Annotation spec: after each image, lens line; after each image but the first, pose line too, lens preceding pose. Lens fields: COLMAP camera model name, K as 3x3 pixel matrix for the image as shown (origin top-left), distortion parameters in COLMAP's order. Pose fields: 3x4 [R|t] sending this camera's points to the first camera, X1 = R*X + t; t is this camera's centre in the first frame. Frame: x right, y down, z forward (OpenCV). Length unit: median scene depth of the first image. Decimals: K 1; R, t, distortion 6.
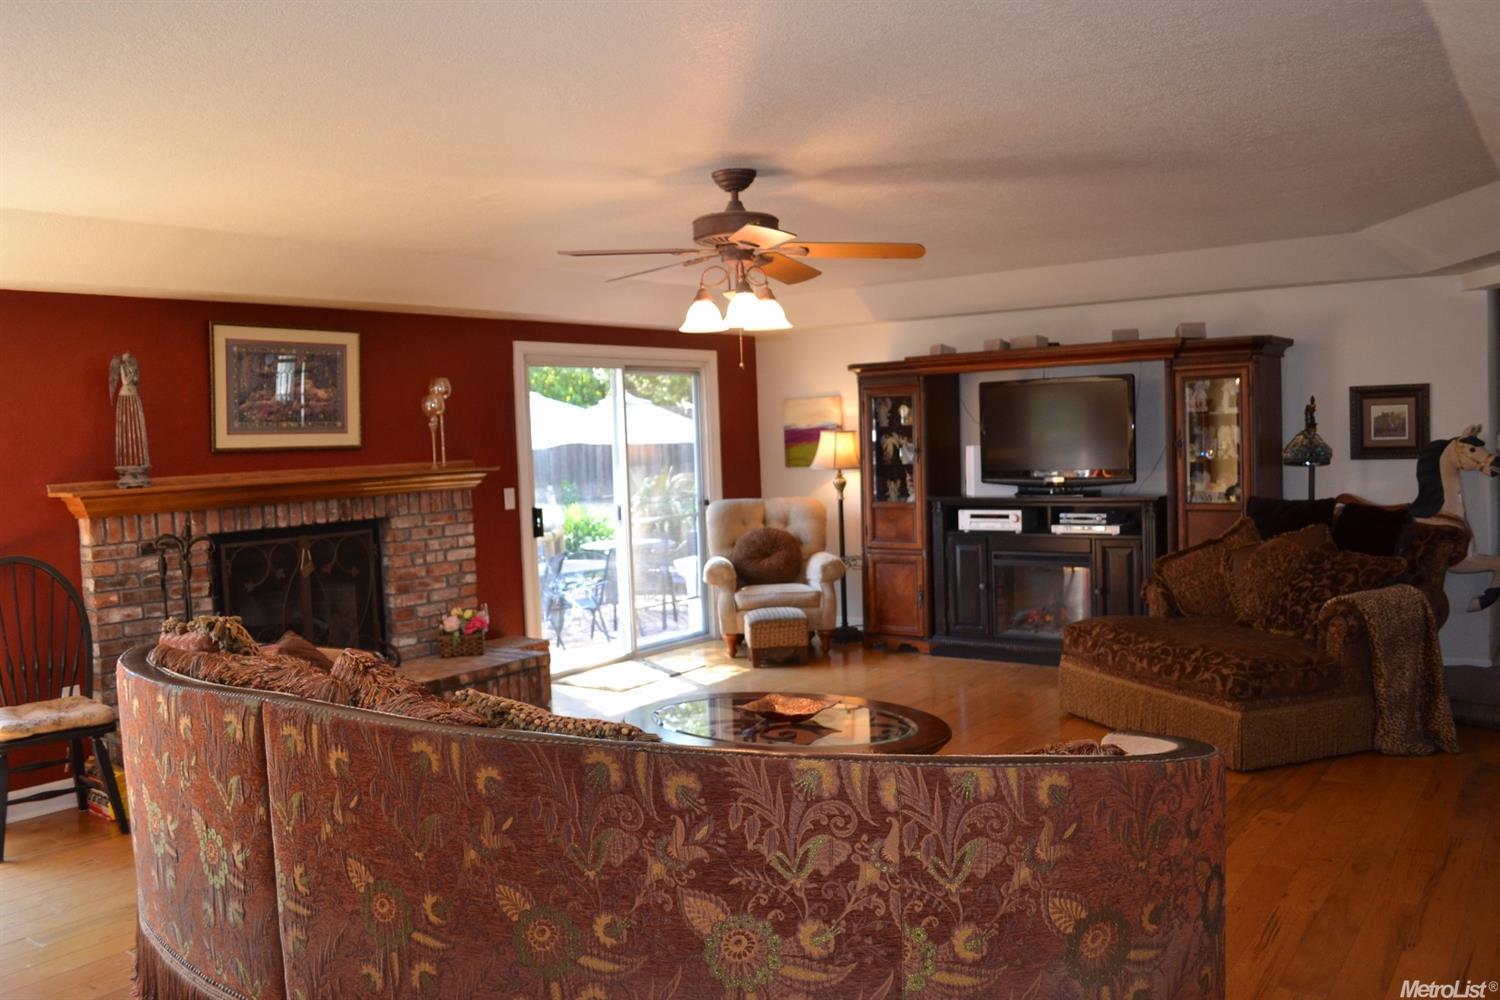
lens RADIAL K [[1240.9, 0, 750.1], [0, 1240.9, 500.3], [0, 0, 1]] dist [-0.007055, -0.001811]
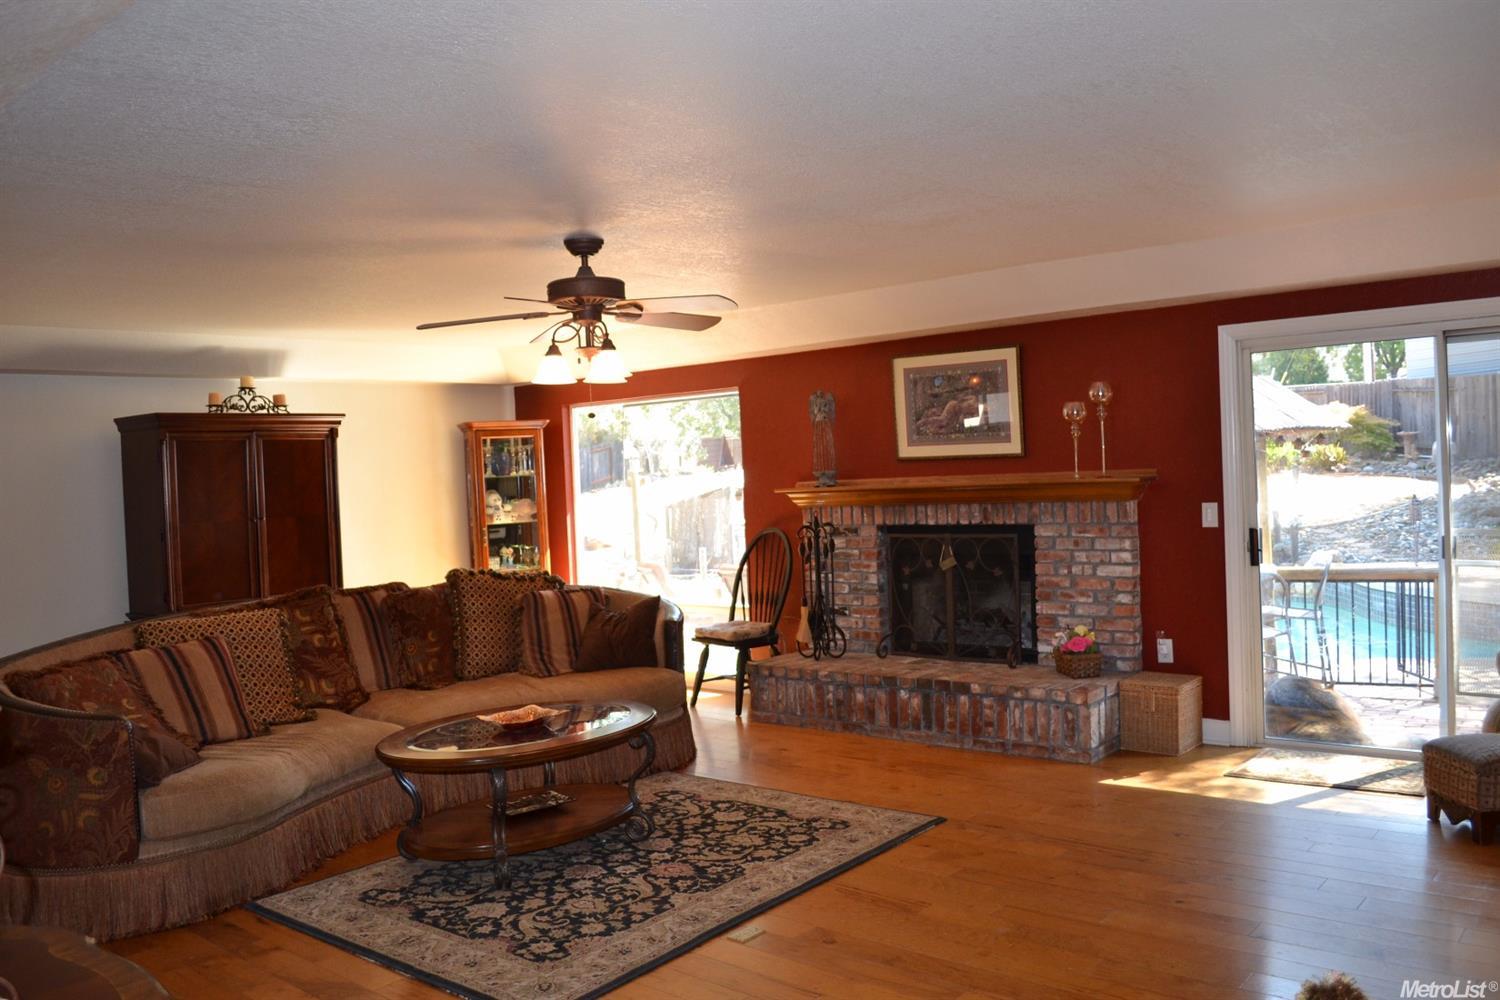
lens RADIAL K [[1240.9, 0, 750.0], [0, 1240.9, 499.7], [0, 0, 1]] dist [-0.007055, -0.001811]
pose [[-0.058291, 0.063540, -0.996275, 0.756542], [-0.011944, 0.997857, 0.064340, -0.071016], [0.998228, 0.015650, -0.057407, 0.840900]]
